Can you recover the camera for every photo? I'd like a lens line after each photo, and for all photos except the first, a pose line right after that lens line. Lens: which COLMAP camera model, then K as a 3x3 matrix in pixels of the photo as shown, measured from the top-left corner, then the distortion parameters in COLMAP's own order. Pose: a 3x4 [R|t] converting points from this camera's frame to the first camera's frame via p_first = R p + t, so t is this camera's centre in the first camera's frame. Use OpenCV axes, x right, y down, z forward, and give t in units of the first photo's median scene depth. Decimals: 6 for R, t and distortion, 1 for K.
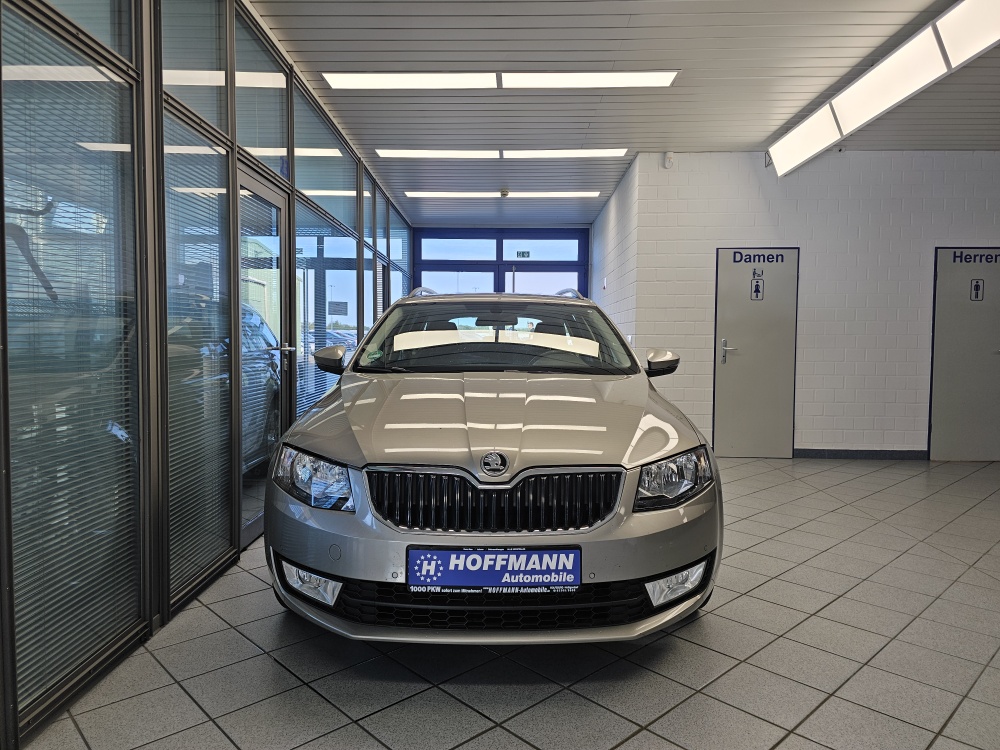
lens RADIAL K [[671.5, 0, 503.9], [0, 671.5, 376.1], [0, 0, 1]] dist [0.053858, -0.058102]
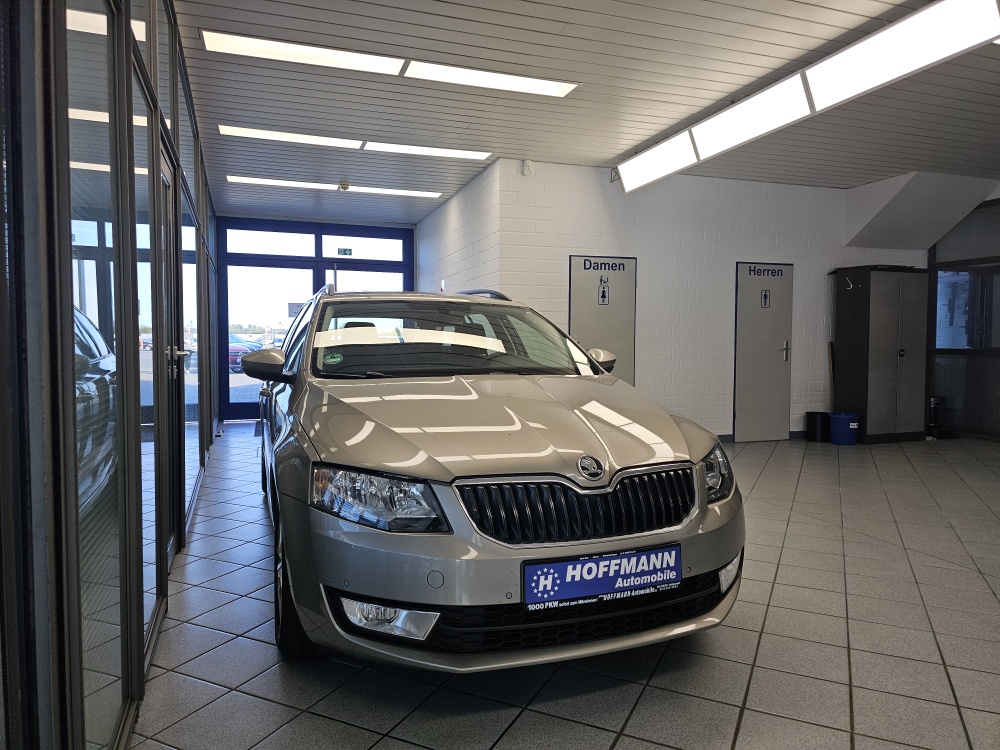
lens RADIAL K [[671.5, 0, 508.9], [0, 671.5, 379.1], [0, 0, 1]] dist [0.053858, -0.058102]
pose [[0.934669, -0.023744, 0.354725, -0.300578], [0.023356, 0.999713, 0.005378, -0.003699], [-0.354750, 0.003259, 0.934955, 0.085091]]
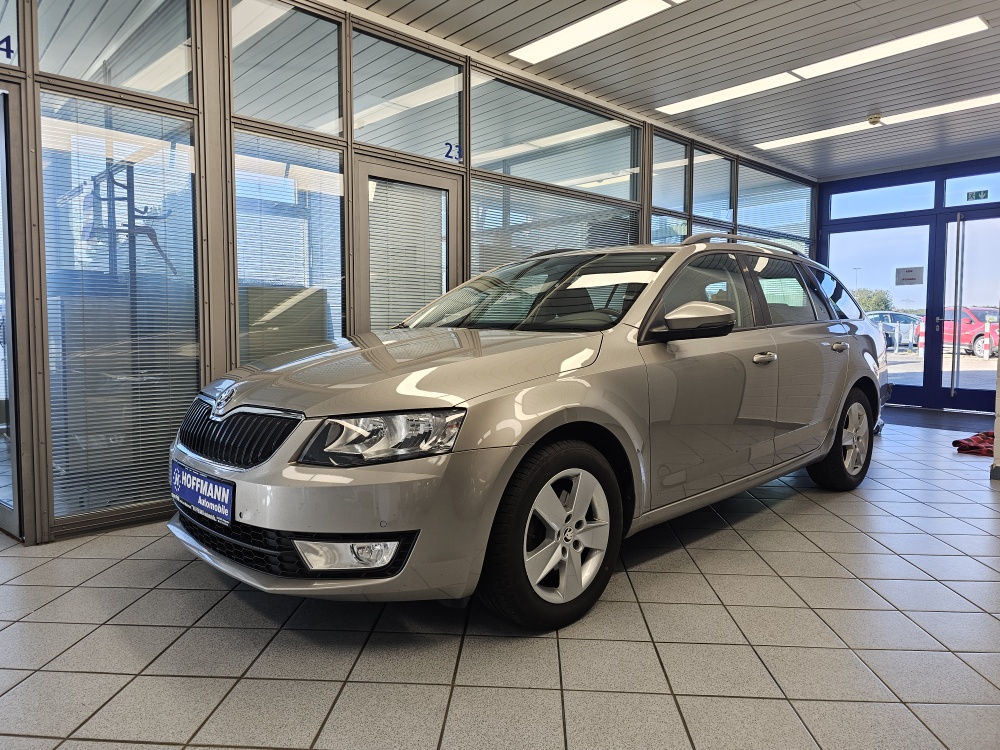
lens RADIAL K [[671.5, 0, 493.6], [0, 671.5, 372.4], [0, 0, 1]] dist [0.053858, -0.058102]
pose [[0.675234, 0.049076, -0.735969, 0.699484], [-0.038960, 0.998764, 0.030855, 0.023312], [0.736574, 0.007839, 0.676312, 0.371316]]
